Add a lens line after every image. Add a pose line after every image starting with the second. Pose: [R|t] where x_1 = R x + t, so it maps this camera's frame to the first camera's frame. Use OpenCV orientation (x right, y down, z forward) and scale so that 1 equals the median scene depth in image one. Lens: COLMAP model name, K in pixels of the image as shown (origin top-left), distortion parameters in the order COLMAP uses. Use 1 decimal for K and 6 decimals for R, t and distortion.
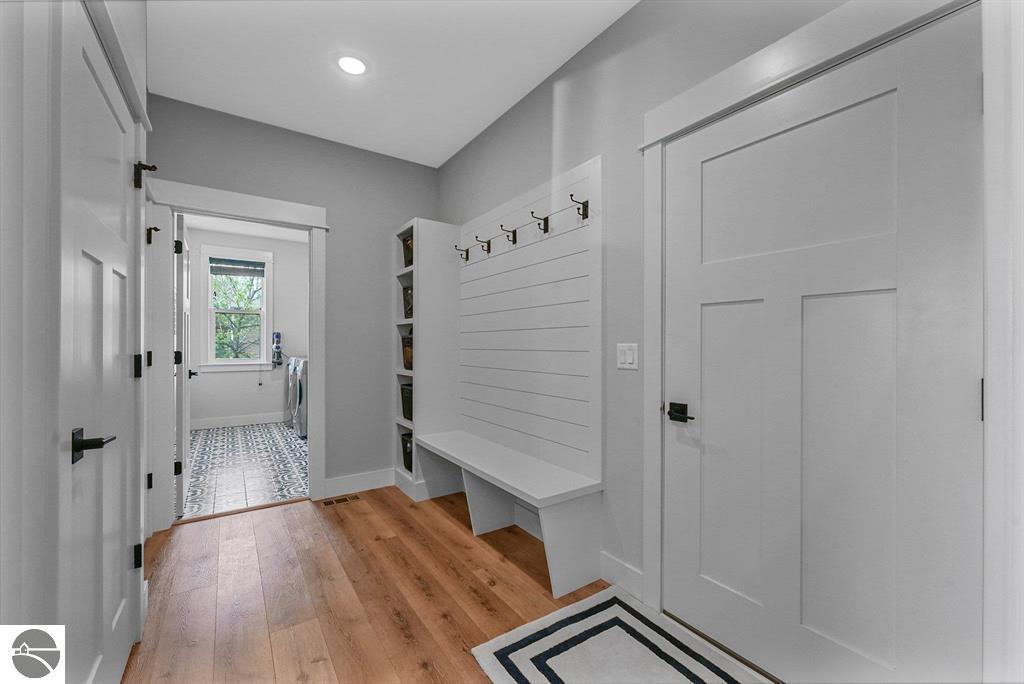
lens RADIAL K [[411.0, 0, 505.2], [0, 411.0, 346.0], [0, 0, 1]] dist [0.010473, 0.000319]
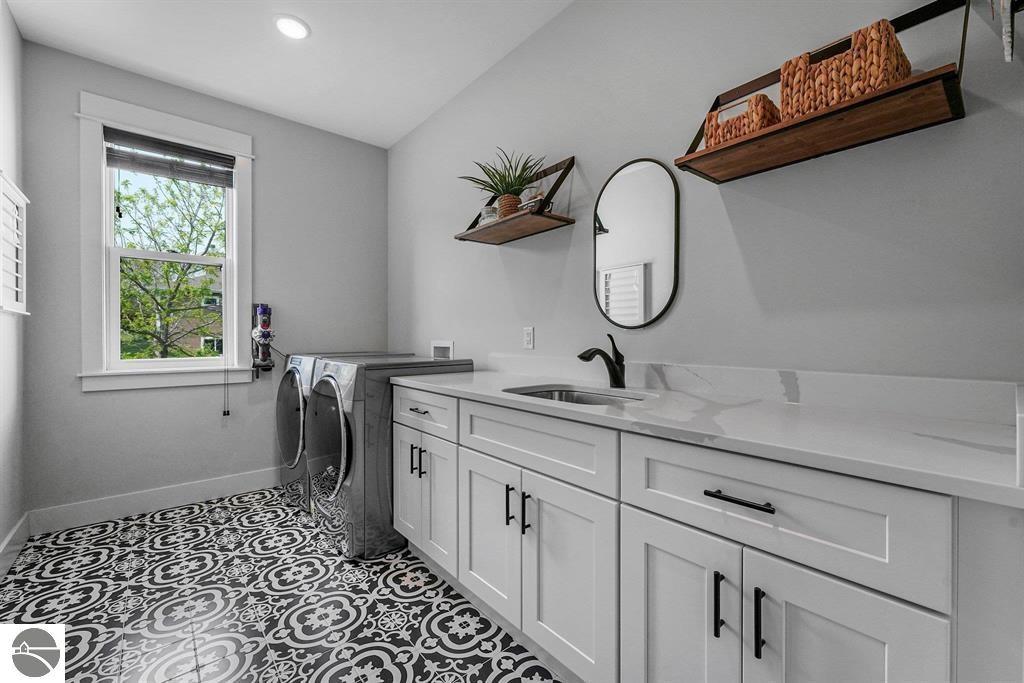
lens RADIAL K [[411.0, 0, 517.4], [0, 411.0, 338.2], [0, 0, 1]] dist [0.010473, 0.000319]
pose [[0.991477, -0.005228, 0.130174, -0.317054], [0.004423, 0.999969, 0.006478, 0.004894], [-0.130204, -0.005847, 0.991470, 0.476289]]
